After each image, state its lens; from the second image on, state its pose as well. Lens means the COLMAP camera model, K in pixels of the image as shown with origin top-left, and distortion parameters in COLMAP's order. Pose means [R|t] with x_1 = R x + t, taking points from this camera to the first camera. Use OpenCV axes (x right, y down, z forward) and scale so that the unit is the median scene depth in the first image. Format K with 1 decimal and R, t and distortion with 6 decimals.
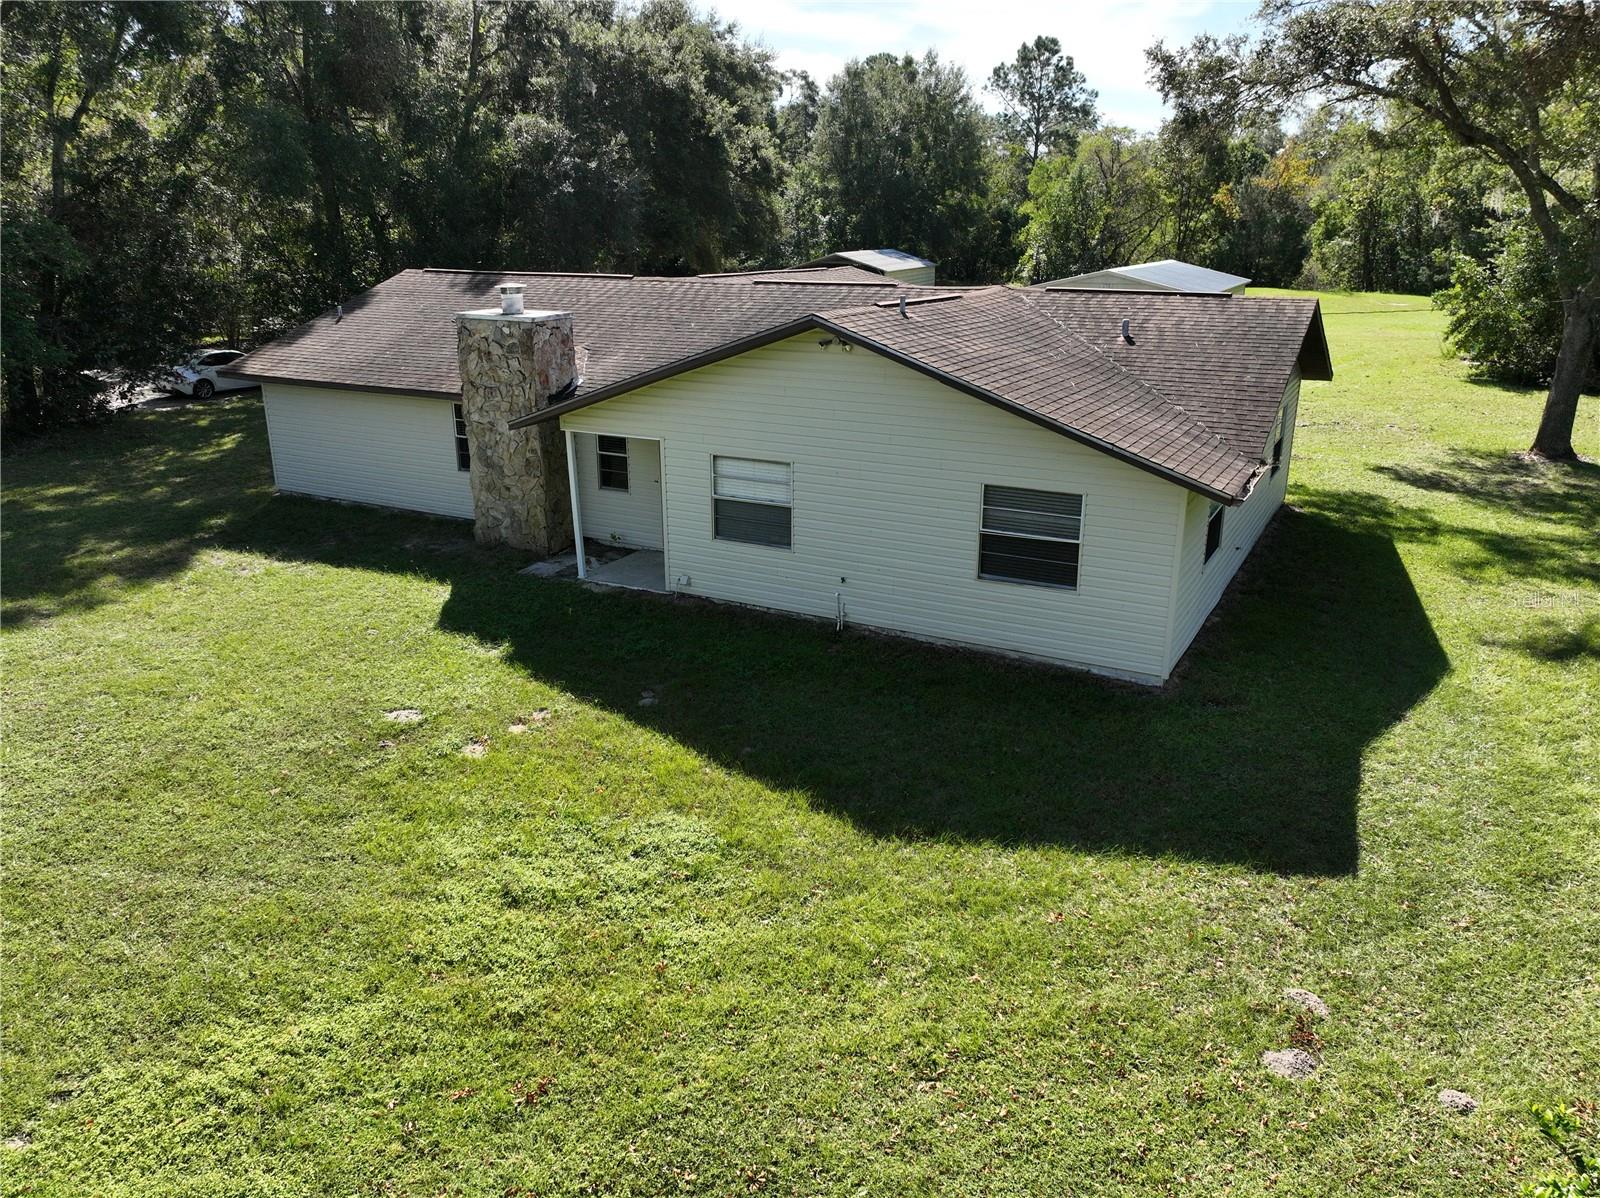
lens RADIAL K [[1158.0, 0, 813.1], [0, 1158.0, 591.4], [0, 0, 1]] dist [-0.001690, 0.019122]
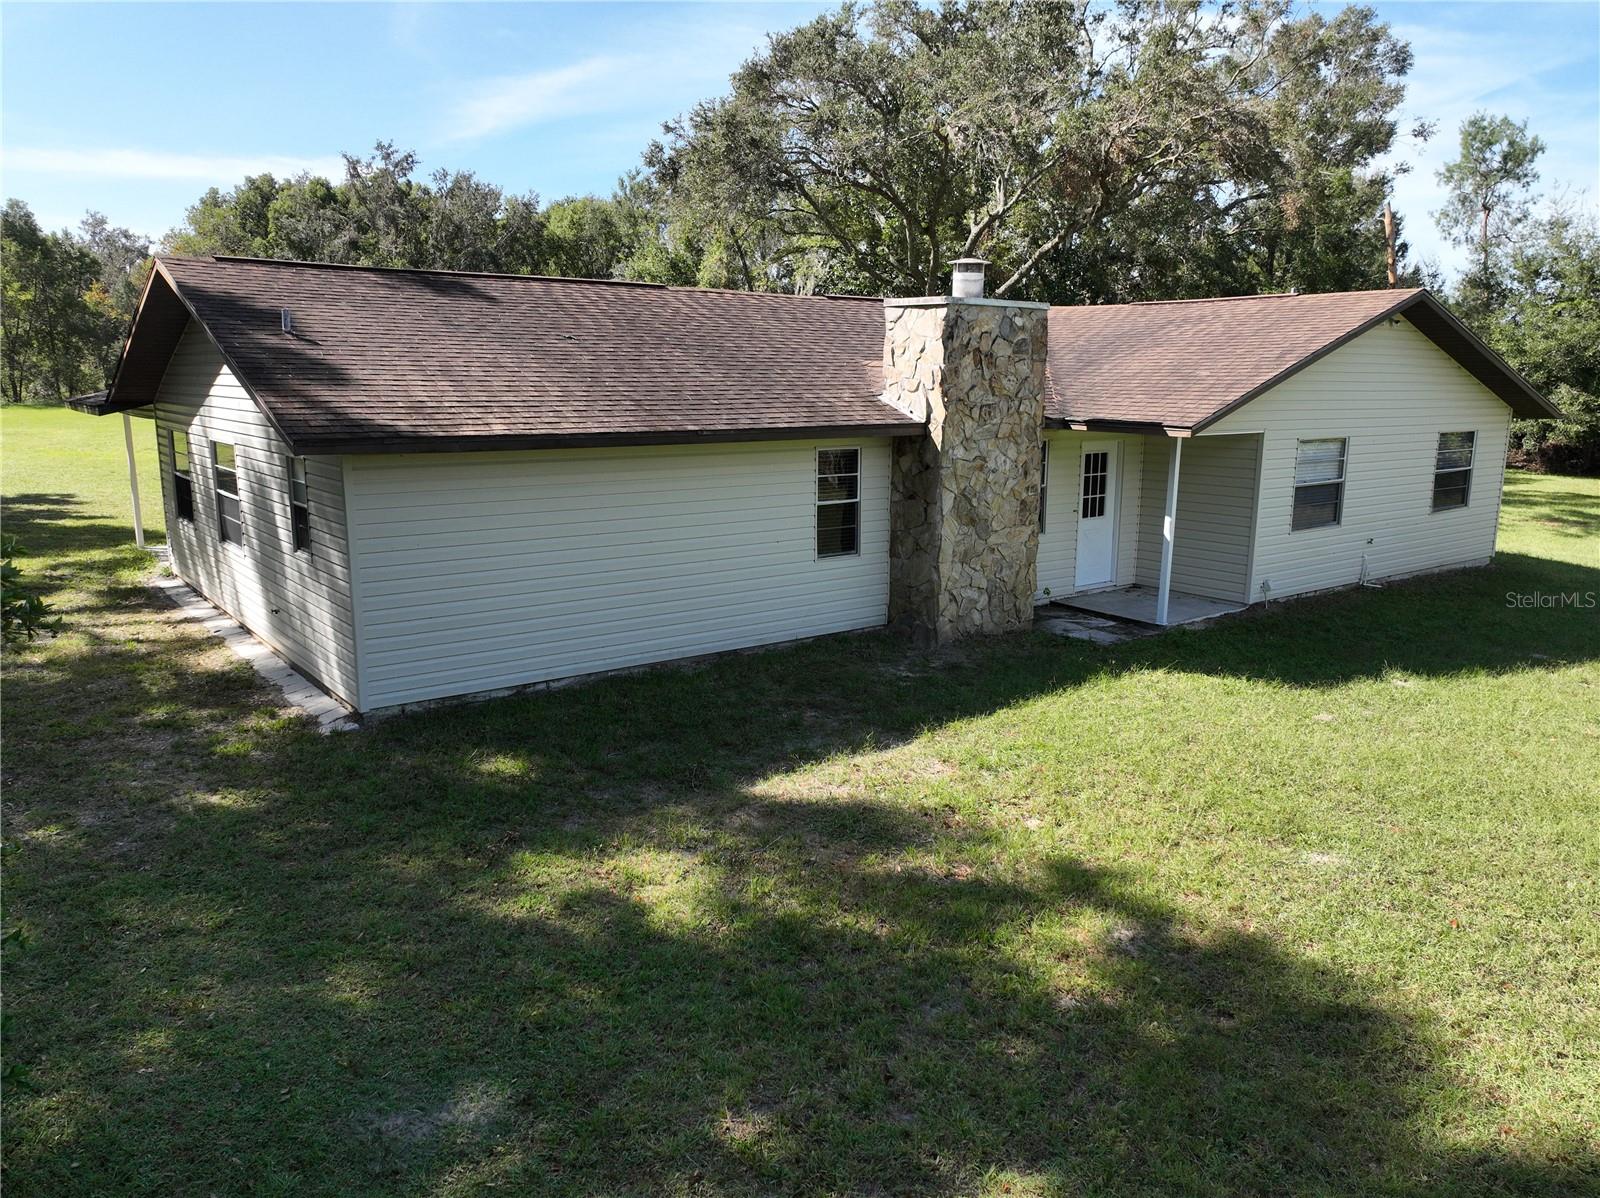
lens RADIAL K [[1158.0, 0, 802.1], [0, 1158.0, 603.1], [0, 0, 1]] dist [-0.001690, 0.019122]
pose [[0.418776, -0.177732, 0.890527, -0.968526], [0.270241, 0.960620, 0.064639, -0.138642], [-0.866947, 0.213588, 0.450315, 0.818768]]
